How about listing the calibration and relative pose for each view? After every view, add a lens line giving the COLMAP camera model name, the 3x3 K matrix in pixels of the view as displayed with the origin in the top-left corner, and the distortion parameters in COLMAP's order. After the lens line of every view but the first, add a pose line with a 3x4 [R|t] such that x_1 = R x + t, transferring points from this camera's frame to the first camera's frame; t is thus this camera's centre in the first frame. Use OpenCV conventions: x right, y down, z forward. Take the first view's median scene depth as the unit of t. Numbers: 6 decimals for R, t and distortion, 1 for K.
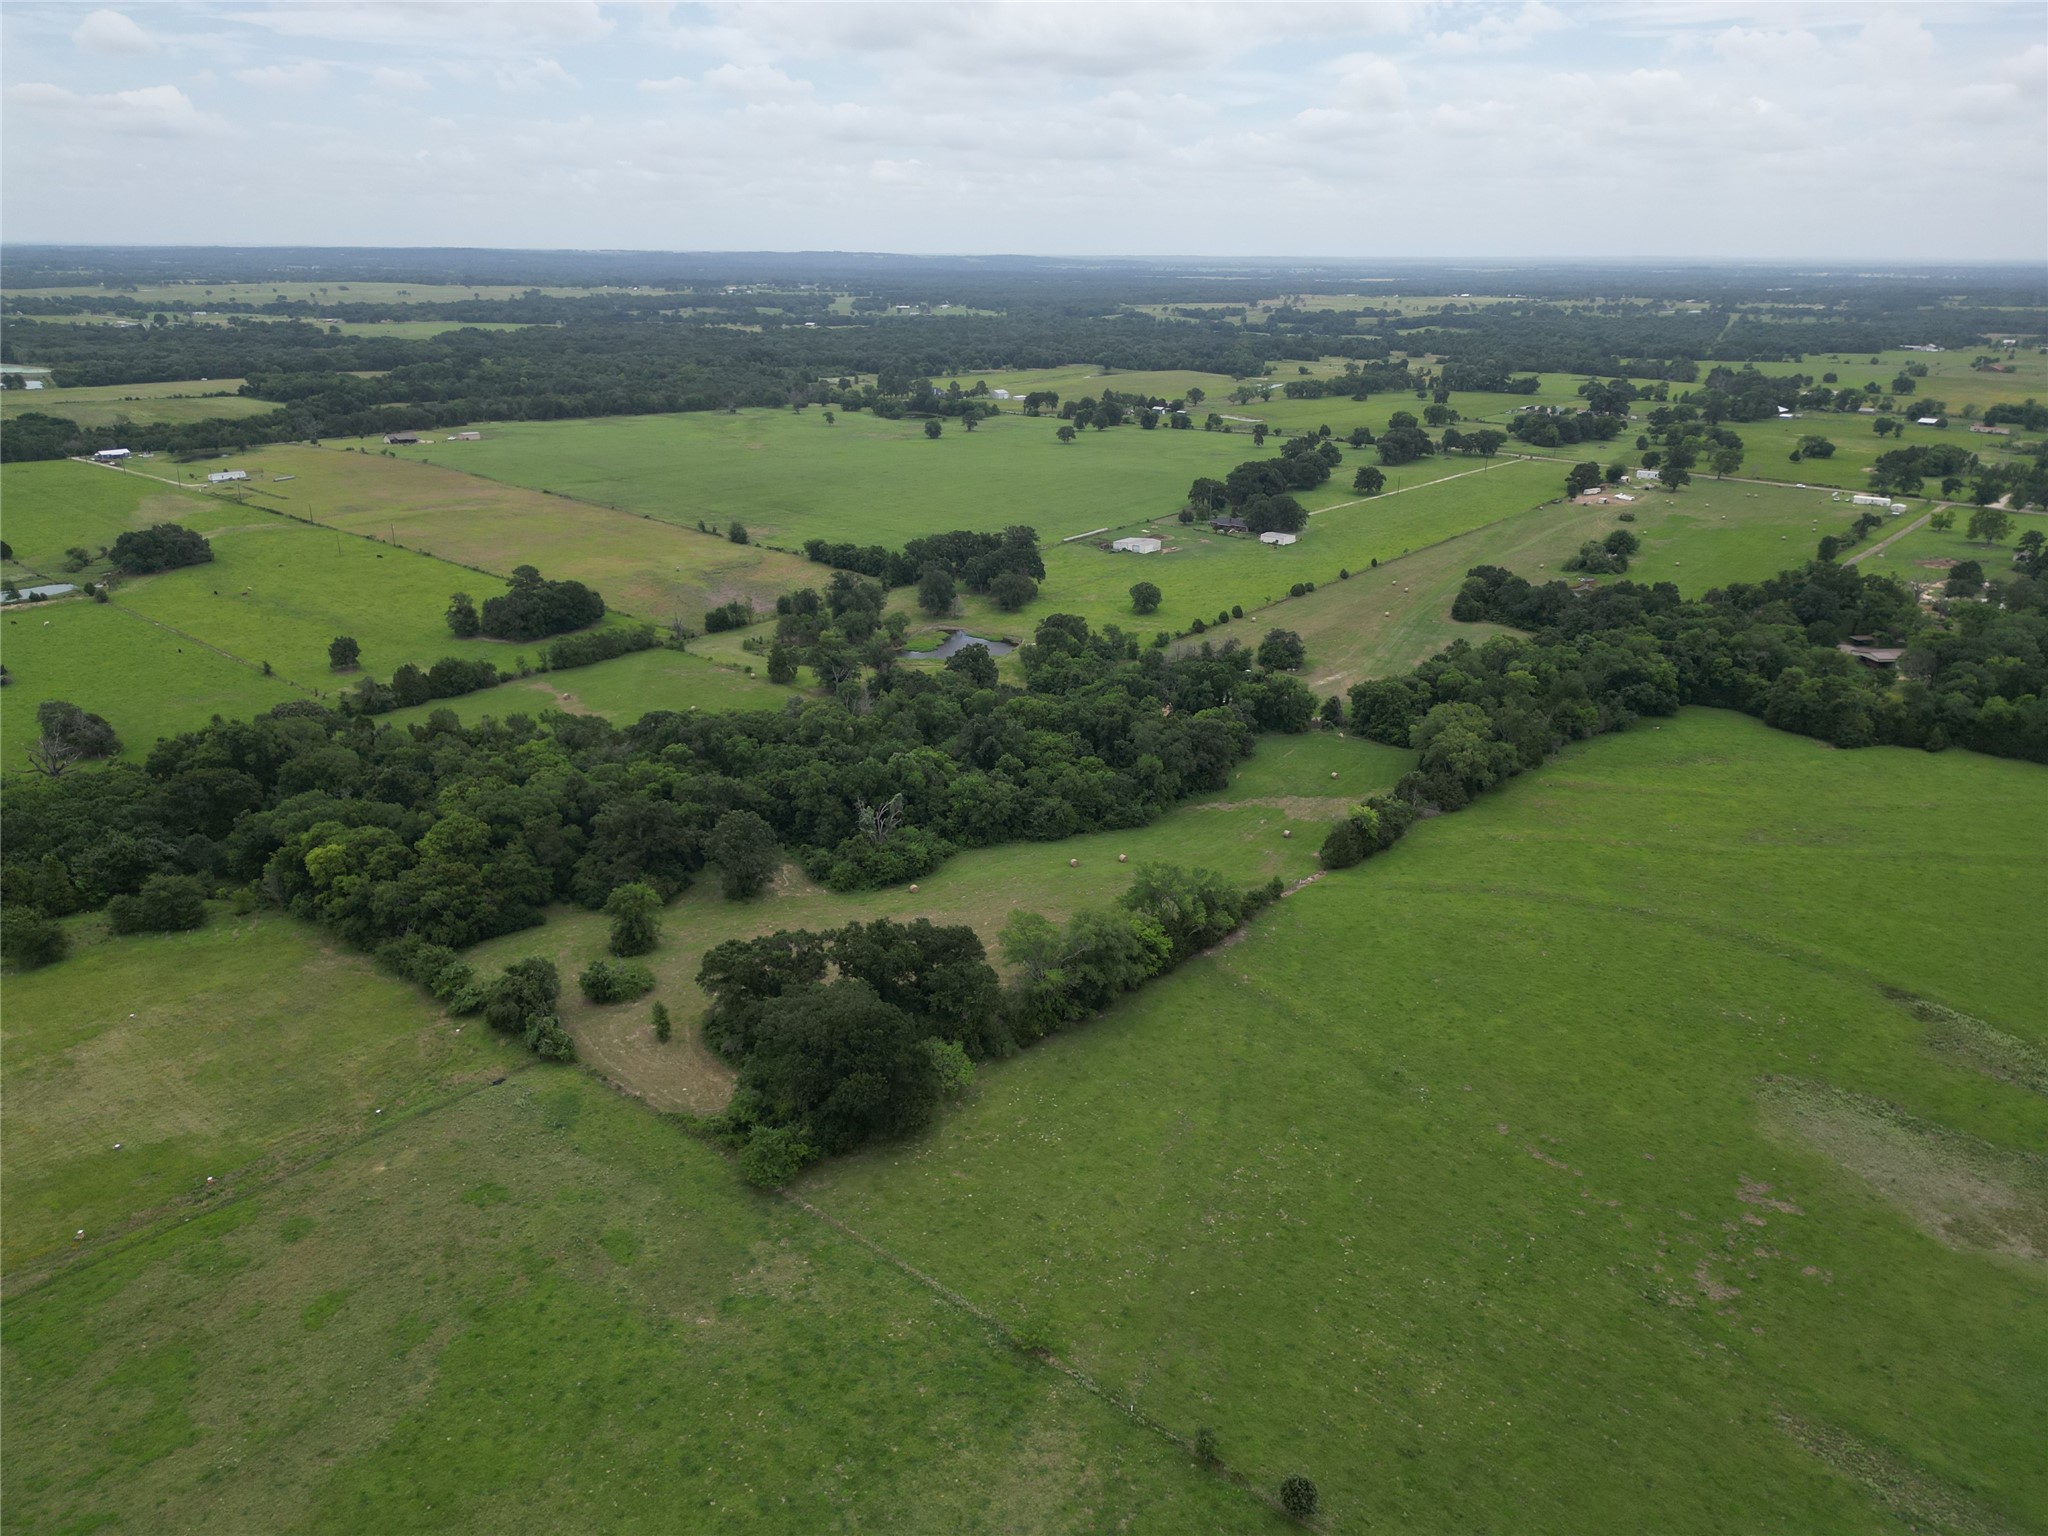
lens RADIAL K [[1434.9, 0, 1018.3], [0, 1434.9, 765.9], [0, 0, 1]] dist [0.071952, -0.066476]
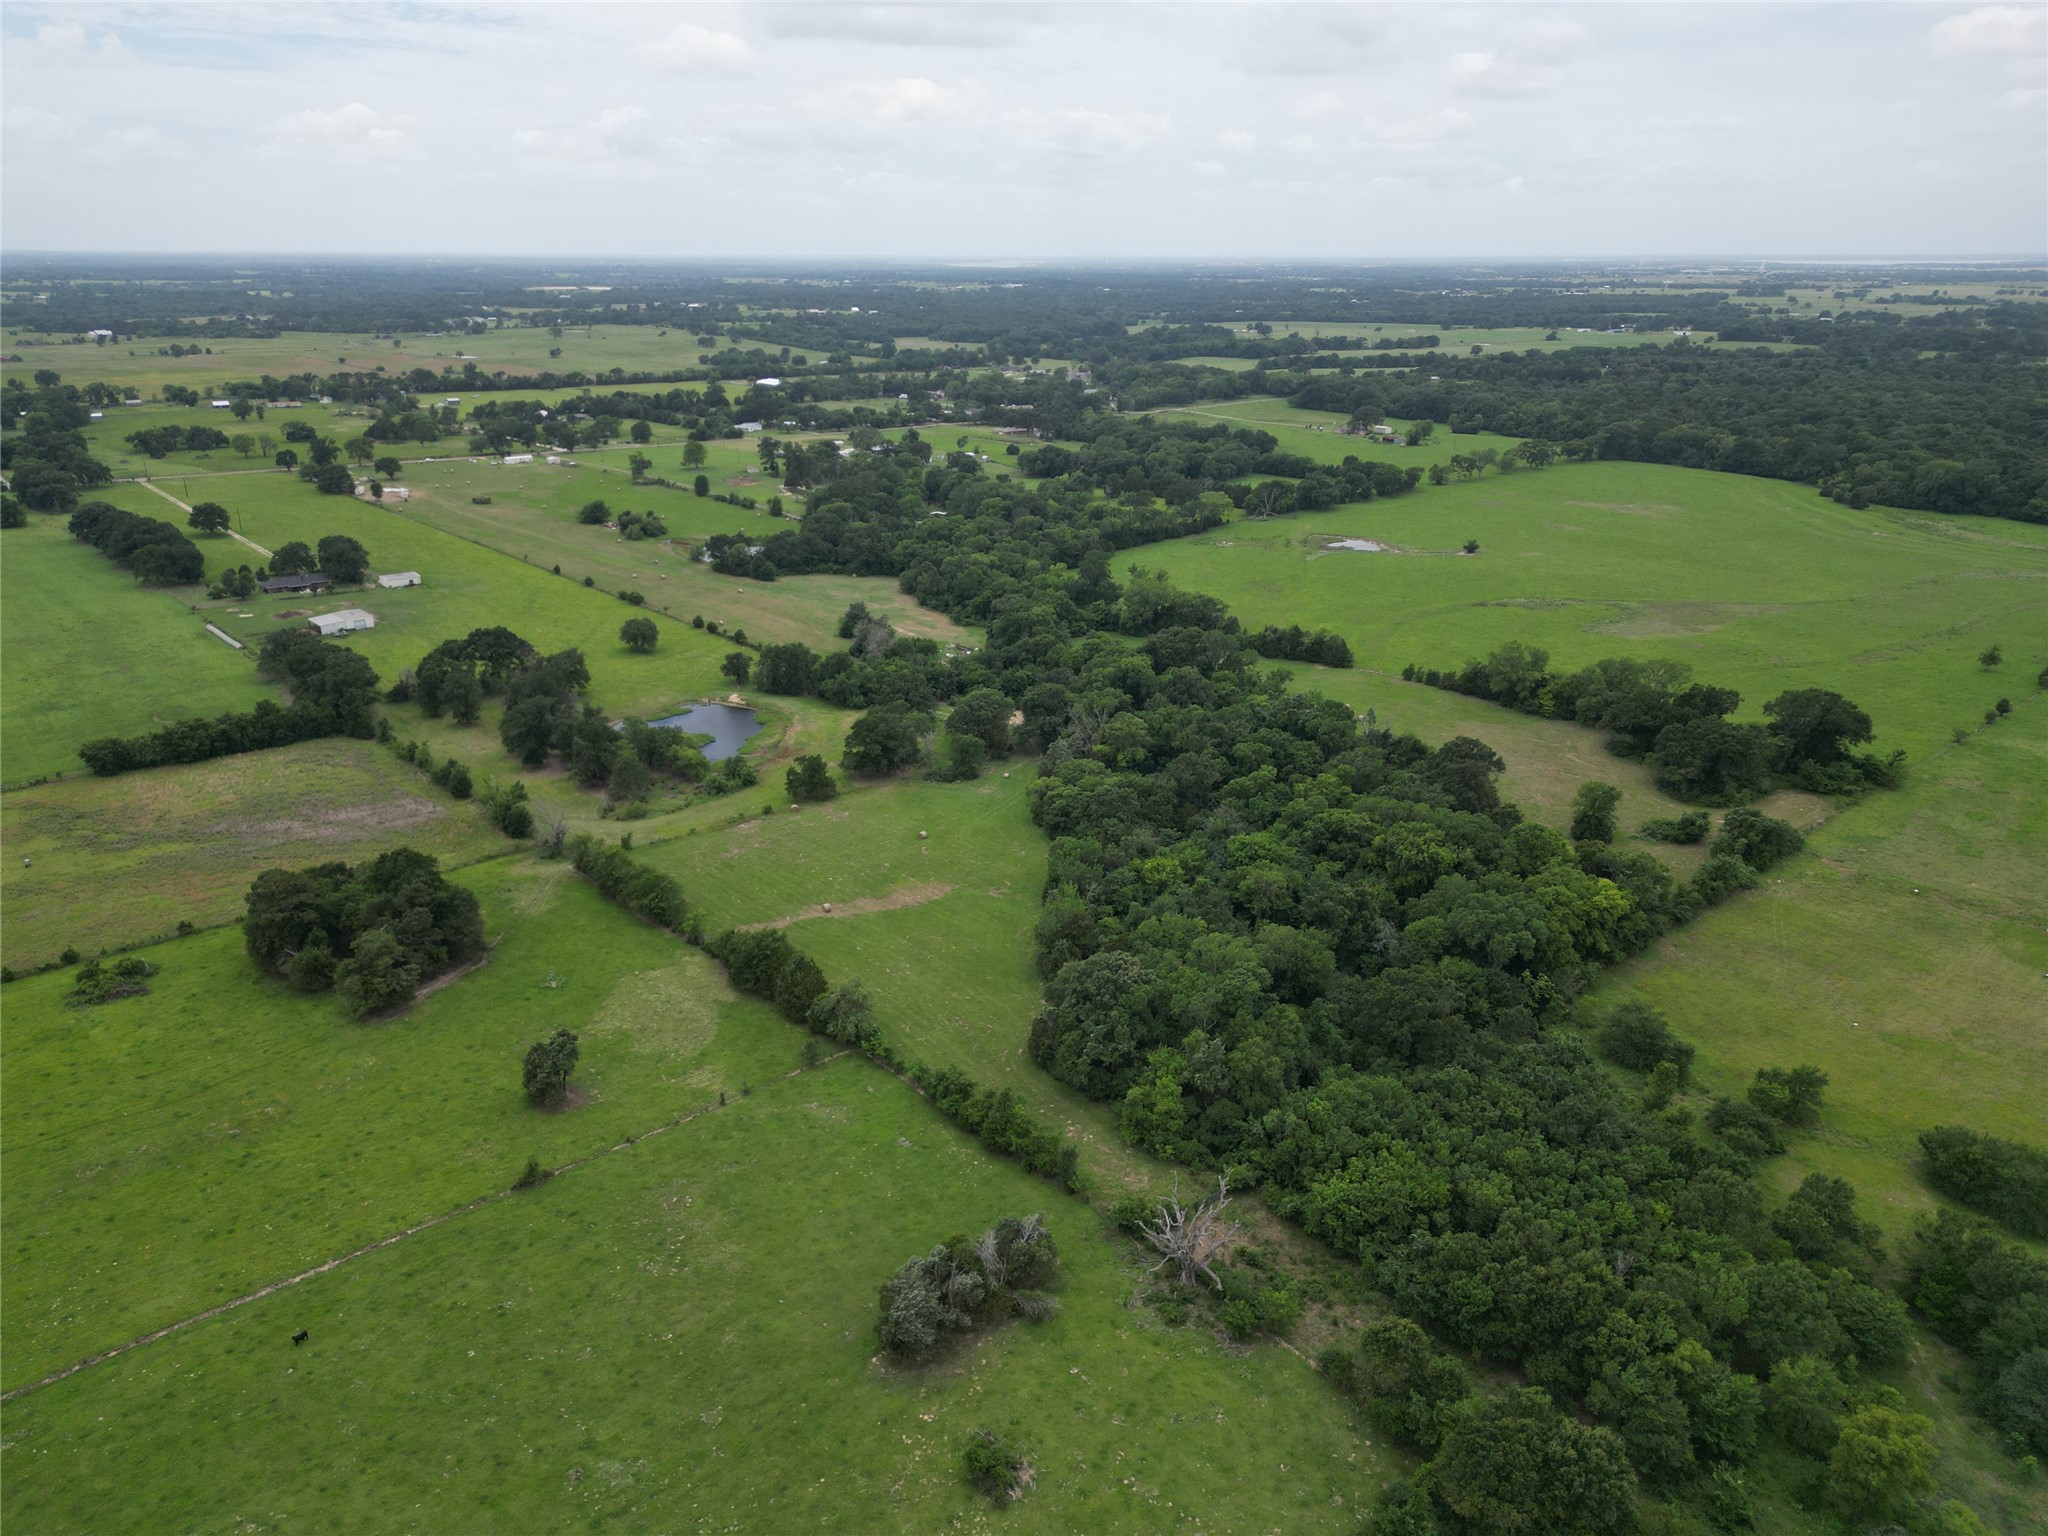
lens RADIAL K [[1429.3, 0, 1018.3], [0, 1429.3, 774.2], [0, 0, 1]] dist [0.075466, -0.069718]
pose [[0.130252, -0.346942, 0.928798, -0.900105], [0.332878, 0.897706, 0.288646, -0.267901], [-0.933931, 0.271579, 0.232418, 0.732716]]
